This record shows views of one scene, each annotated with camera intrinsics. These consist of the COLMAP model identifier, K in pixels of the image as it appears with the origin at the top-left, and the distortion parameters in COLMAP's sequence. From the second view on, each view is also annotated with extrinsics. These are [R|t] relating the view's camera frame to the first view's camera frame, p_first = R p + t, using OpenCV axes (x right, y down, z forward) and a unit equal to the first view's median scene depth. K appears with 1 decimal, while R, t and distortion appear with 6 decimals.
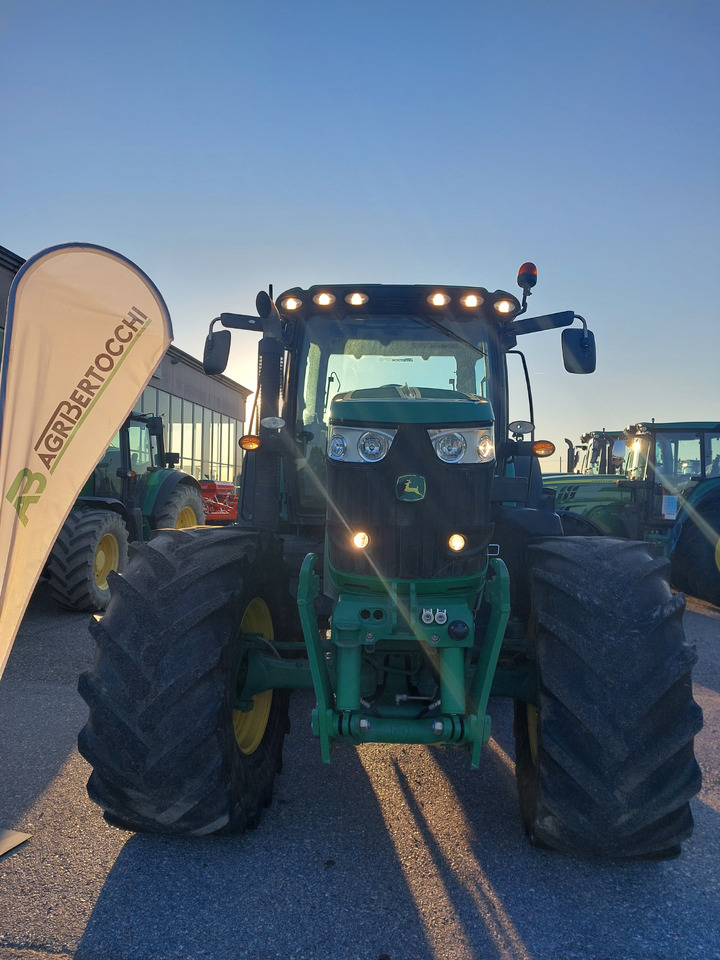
lens RADIAL K [[671.7, 0, 356.9], [0, 671.7, 476.7], [0, 0, 1]] dist [-0.000518, -0.011474]
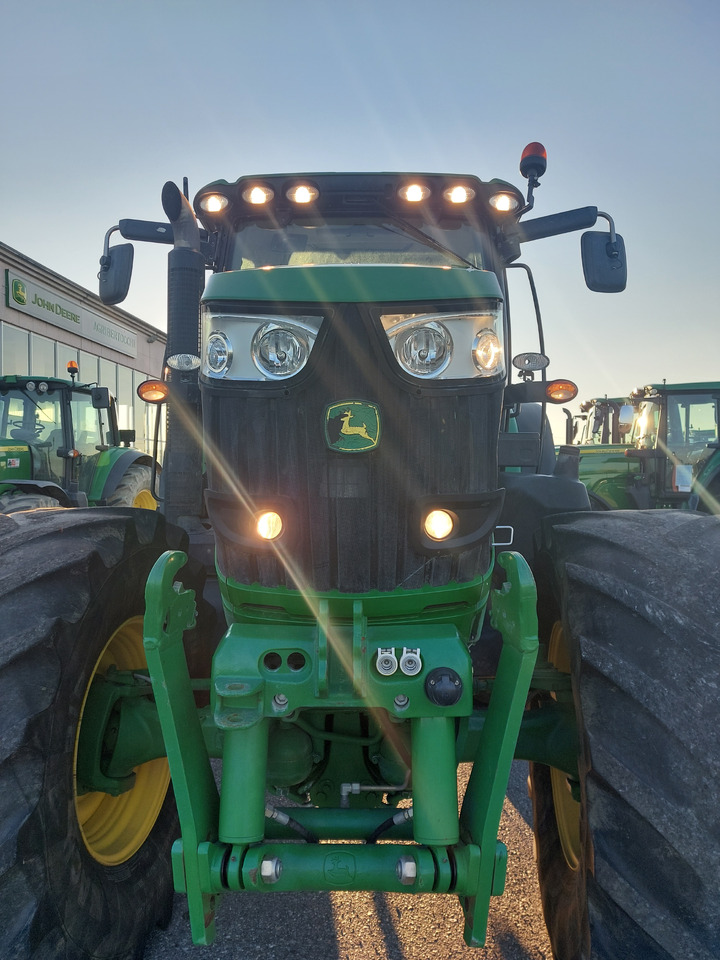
lens RADIAL K [[671.7, 0, 360.8], [0, 671.7, 483.0], [0, 0, 1]] dist [-0.000518, -0.011474]
pose [[0.999589, -0.022841, 0.017321, 0.061111], [0.022215, 0.999121, 0.035546, 0.034245], [-0.018118, -0.035147, 0.999218, 0.360971]]
